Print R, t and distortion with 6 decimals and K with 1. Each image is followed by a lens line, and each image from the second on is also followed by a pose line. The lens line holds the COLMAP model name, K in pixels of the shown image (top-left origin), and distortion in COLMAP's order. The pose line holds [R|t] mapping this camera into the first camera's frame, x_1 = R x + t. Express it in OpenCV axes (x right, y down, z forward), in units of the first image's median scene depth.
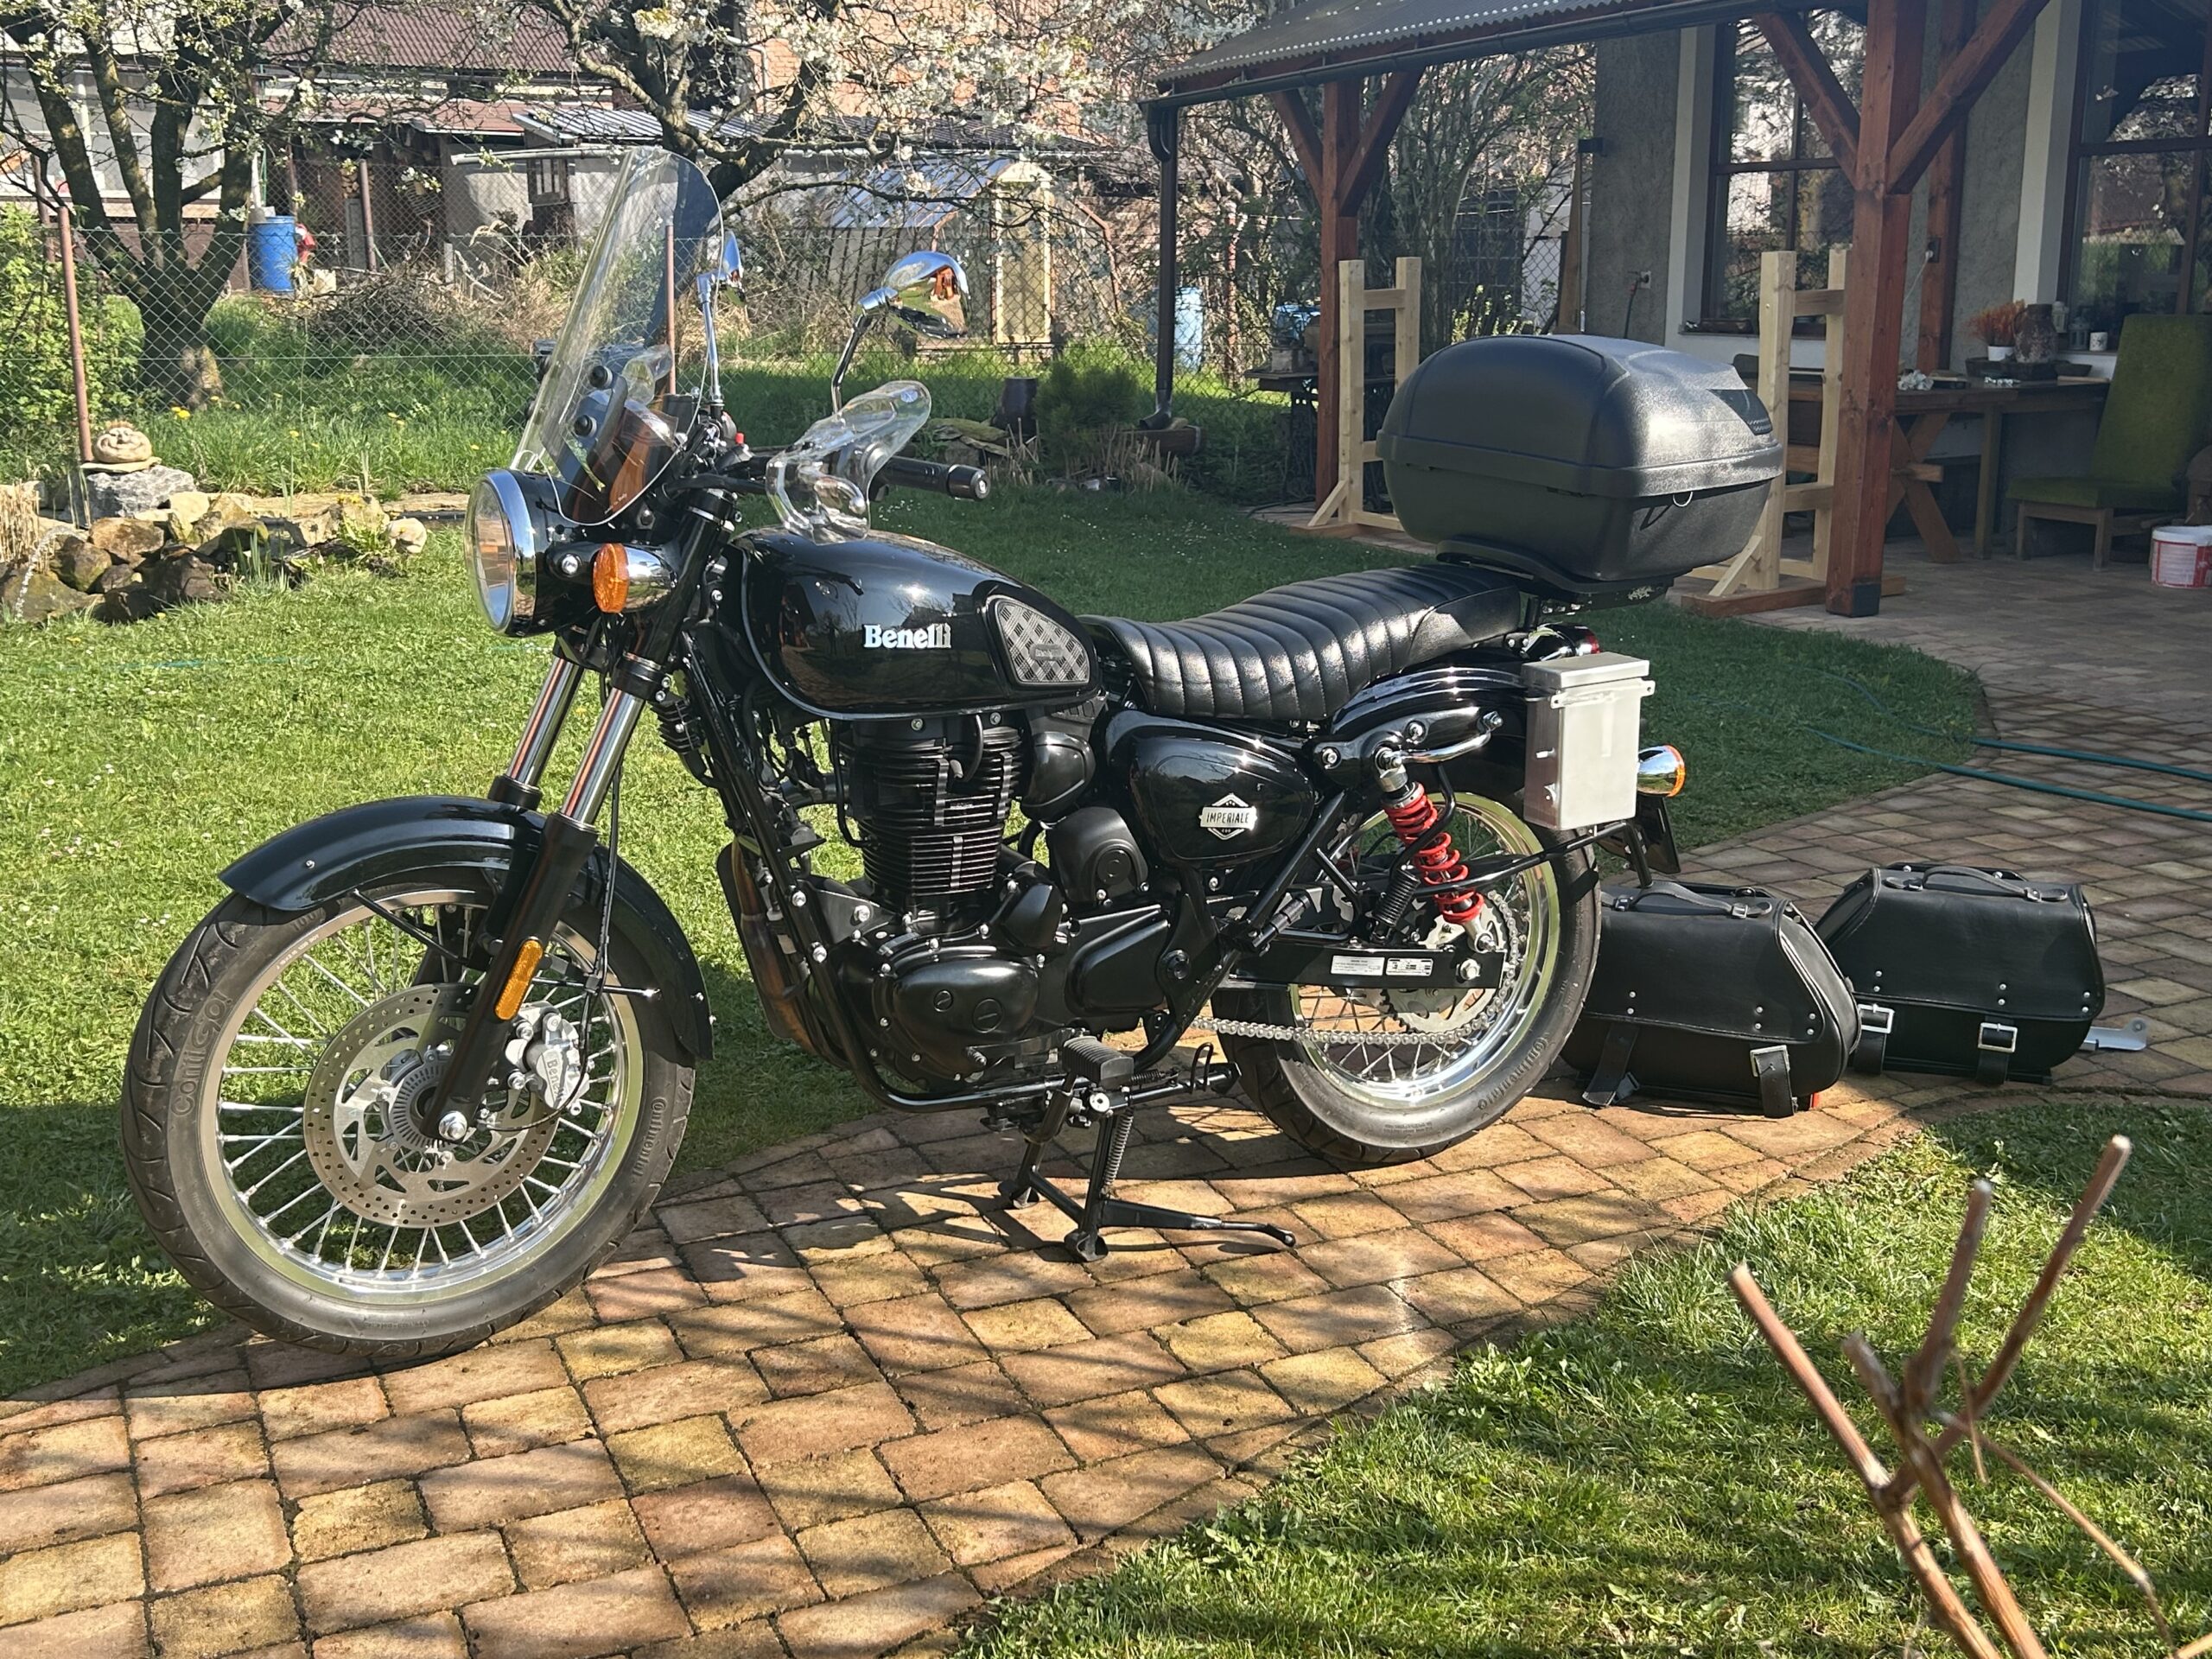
lens RADIAL K [[2309.9, 0, 1106.0], [0, 2309.9, 829.5], [0, 0, 1]] dist [0.001290, -0.012556]
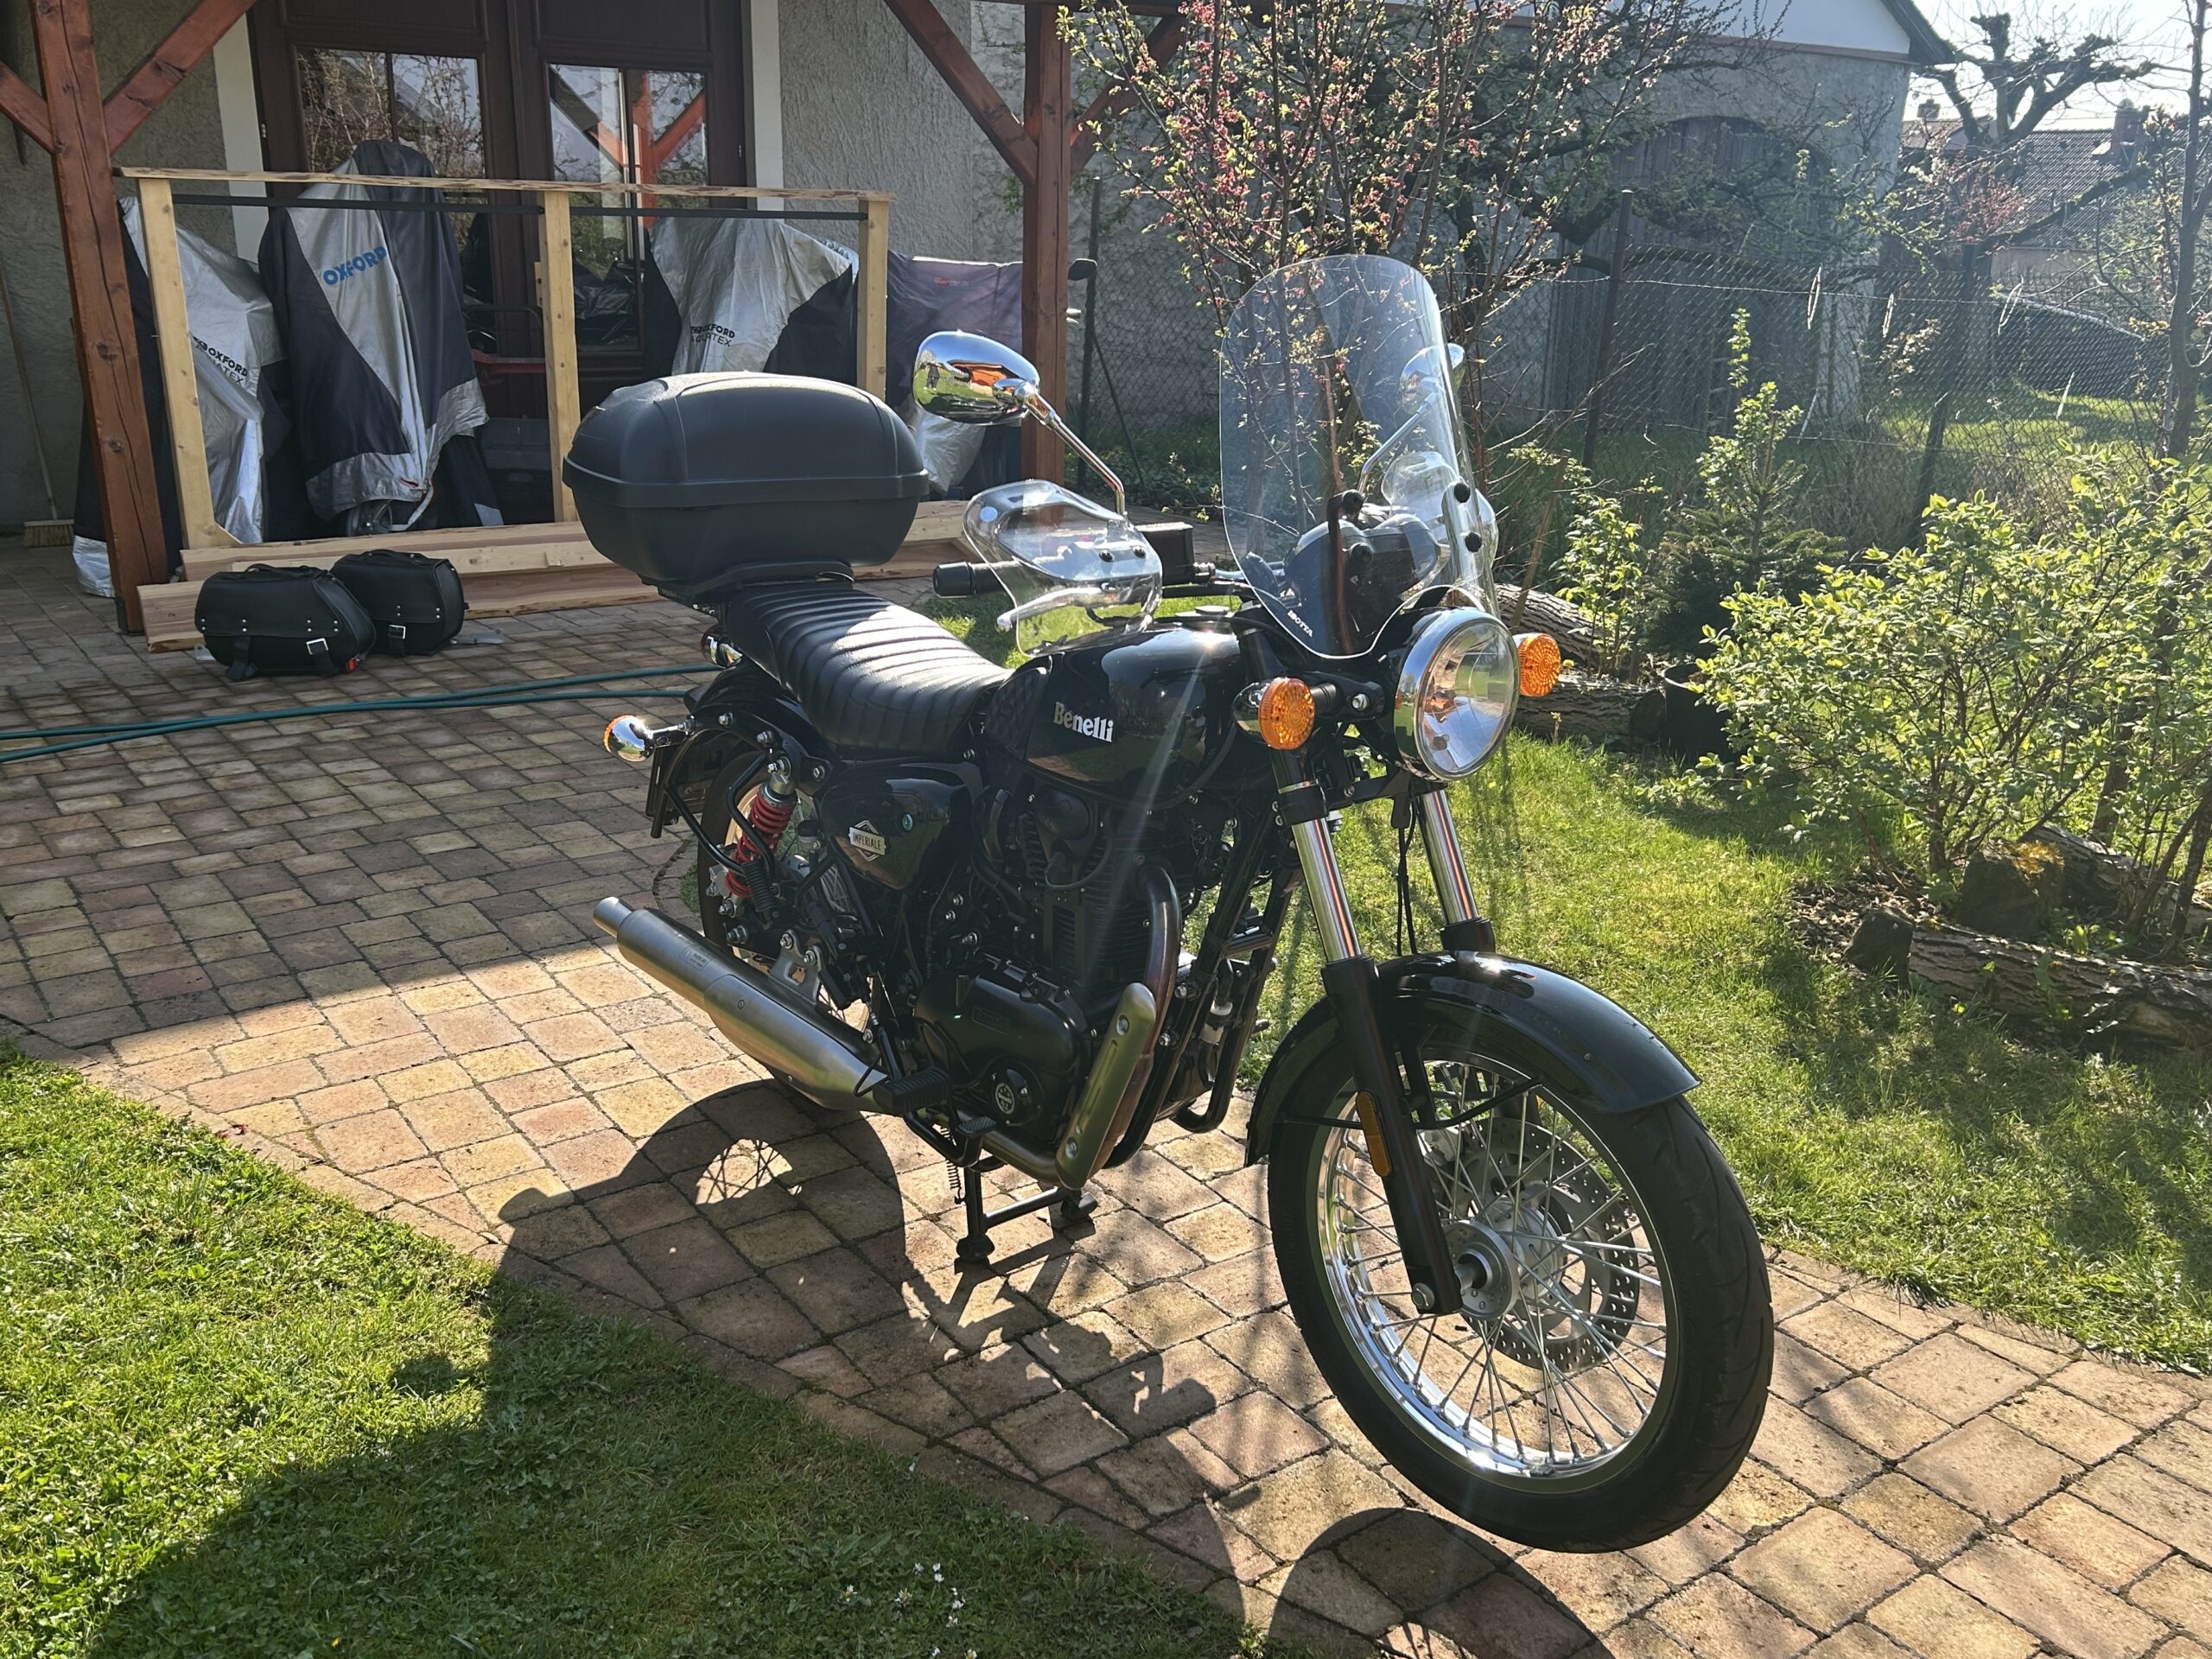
lens RADIAL K [[1884.5, 0, 1106.0], [0, 1884.5, 829.5], [0, 0, 1]] dist [0.005729, -0.000857]
pose [[-0.215766, -0.300243, 0.929139, -0.881937], [0.198618, 0.918164, 0.342820, -0.330197], [-0.956031, 0.258513, -0.138475, 1.149019]]
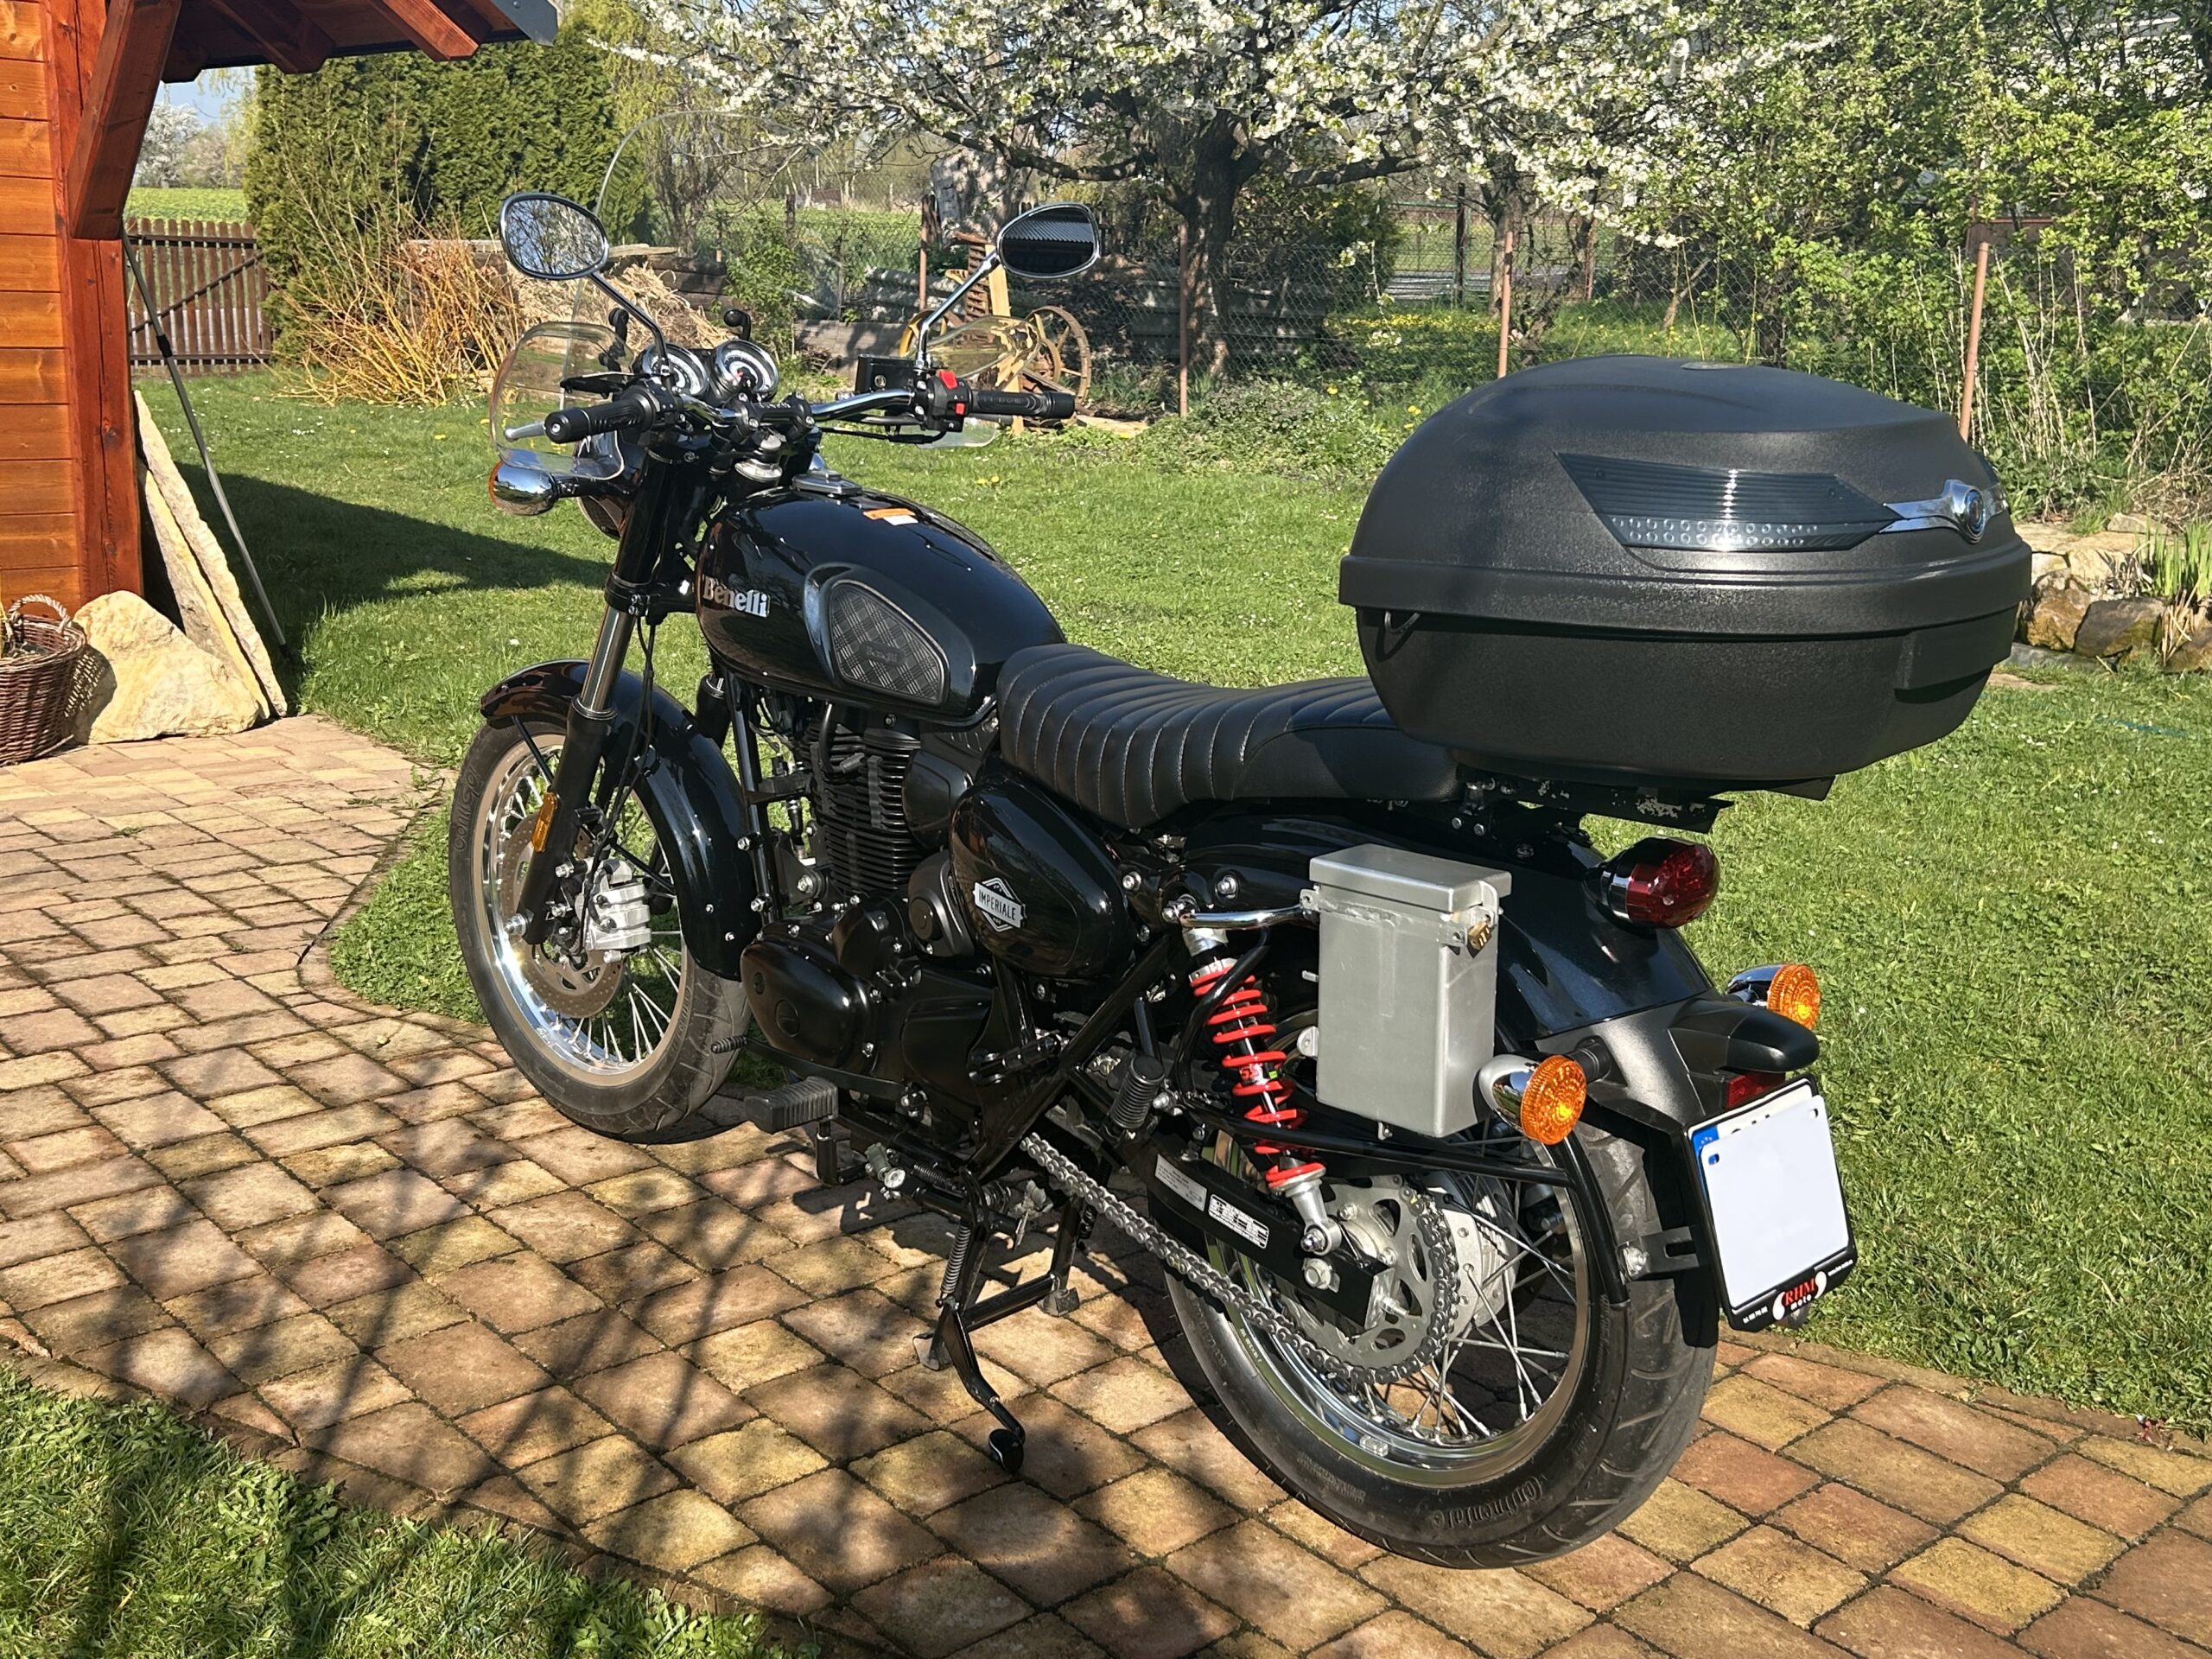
lens RADIAL K [[2242.8, 0, 1110.0], [0, 2242.8, 784.2], [0, 0, 1]] dist [-0.014844, -0.029519]
pose [[0.311659, 0.220653, -0.924219, 0.803997], [-0.261915, 0.954932, 0.139664, -0.170784], [0.913383, 0.198539, 0.355405, 0.771287]]
